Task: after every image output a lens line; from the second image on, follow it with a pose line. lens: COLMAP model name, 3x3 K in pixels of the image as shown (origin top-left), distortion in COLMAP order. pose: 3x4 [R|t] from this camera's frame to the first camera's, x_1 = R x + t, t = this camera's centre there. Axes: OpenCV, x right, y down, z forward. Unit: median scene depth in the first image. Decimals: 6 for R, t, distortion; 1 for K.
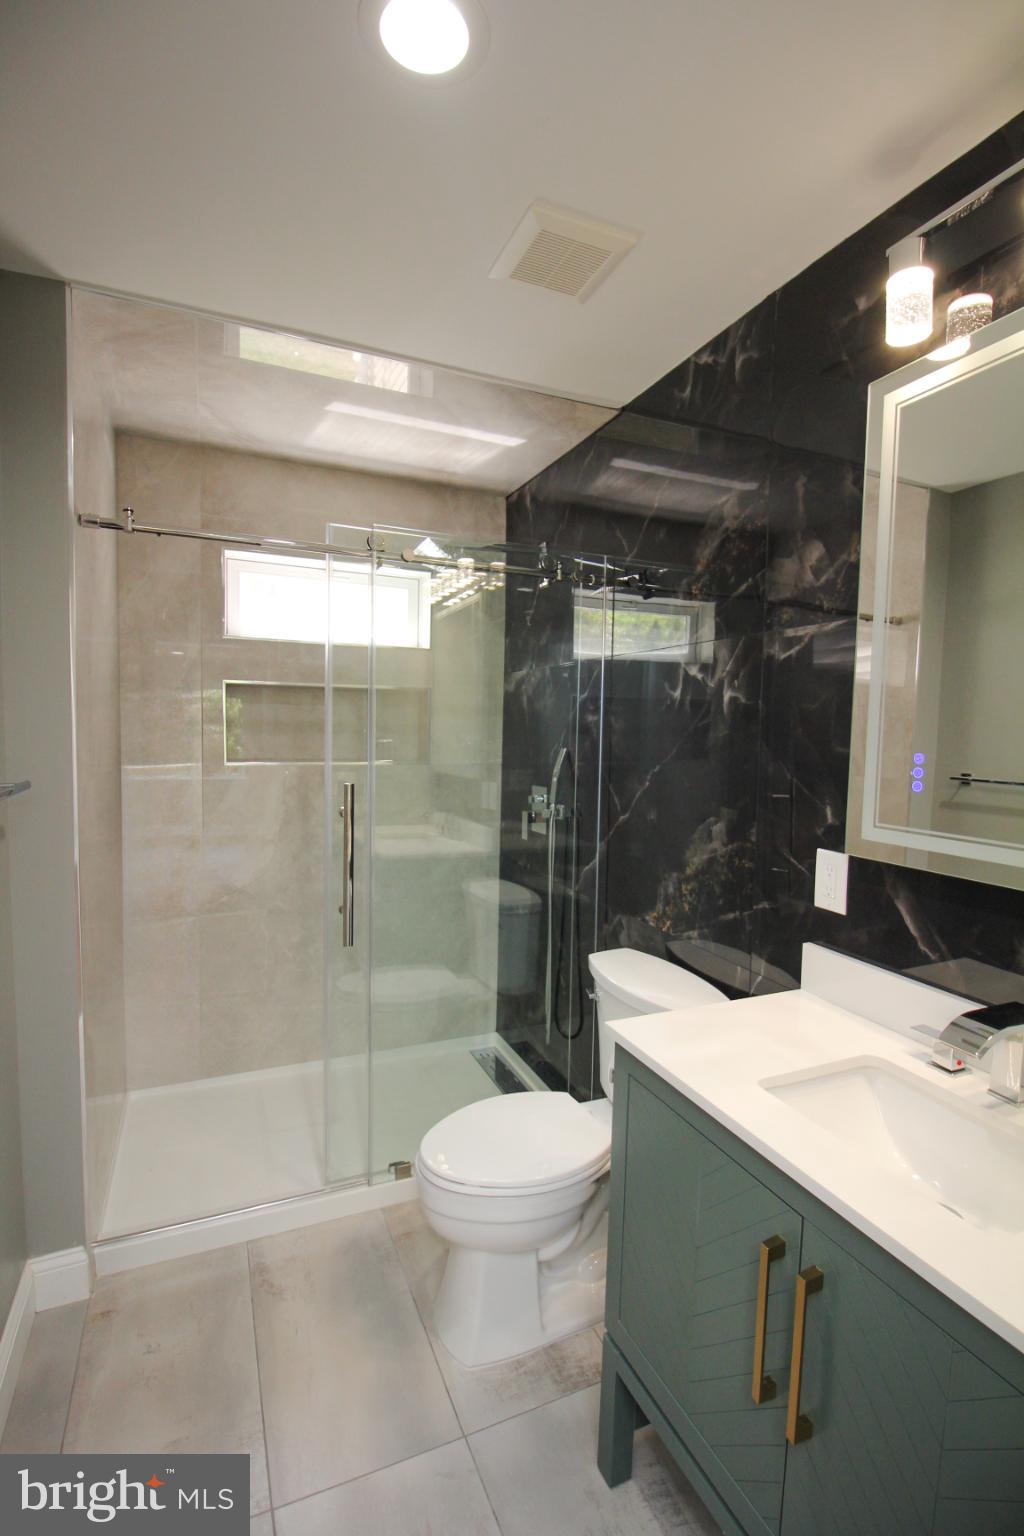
lens RADIAL K [[724.2, 0, 512.2], [0, 724.2, 769.6], [0, 0, 1]] dist [-0.013453, -0.009477]
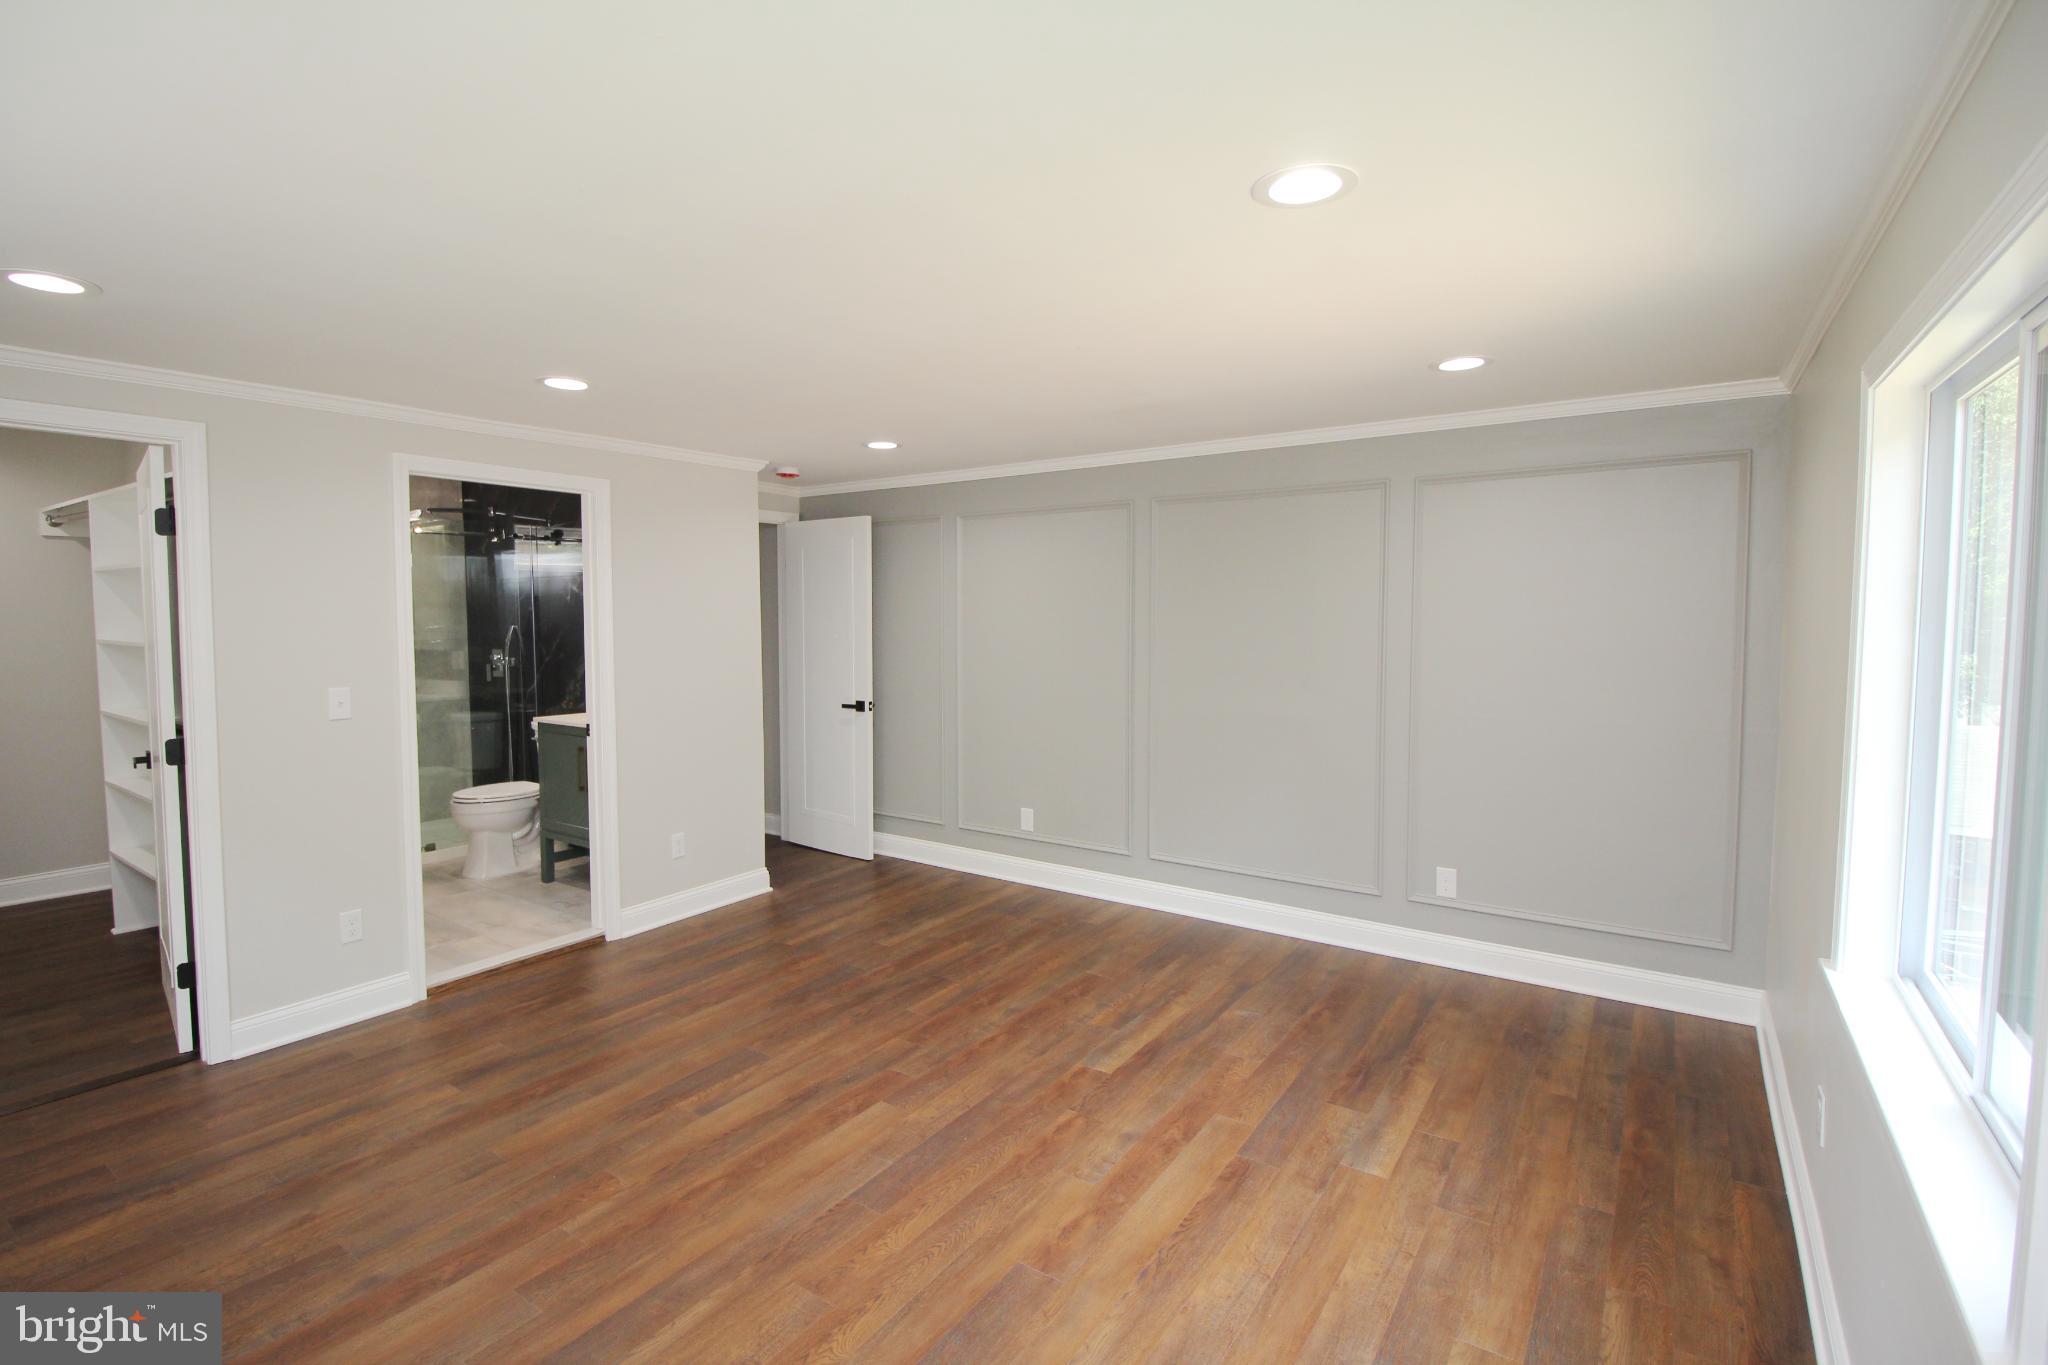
lens RADIAL K [[965.6, 0, 1029.8], [0, 965.6, 672.3], [0, 0, 1]] dist [-0.013453, -0.009477]
pose [[0.846949, -0.055225, 0.528798, -0.097881], [0.055133, 0.998351, 0.015960, 0.110626], [-0.528807, 0.015637, 0.848598, -1.552911]]
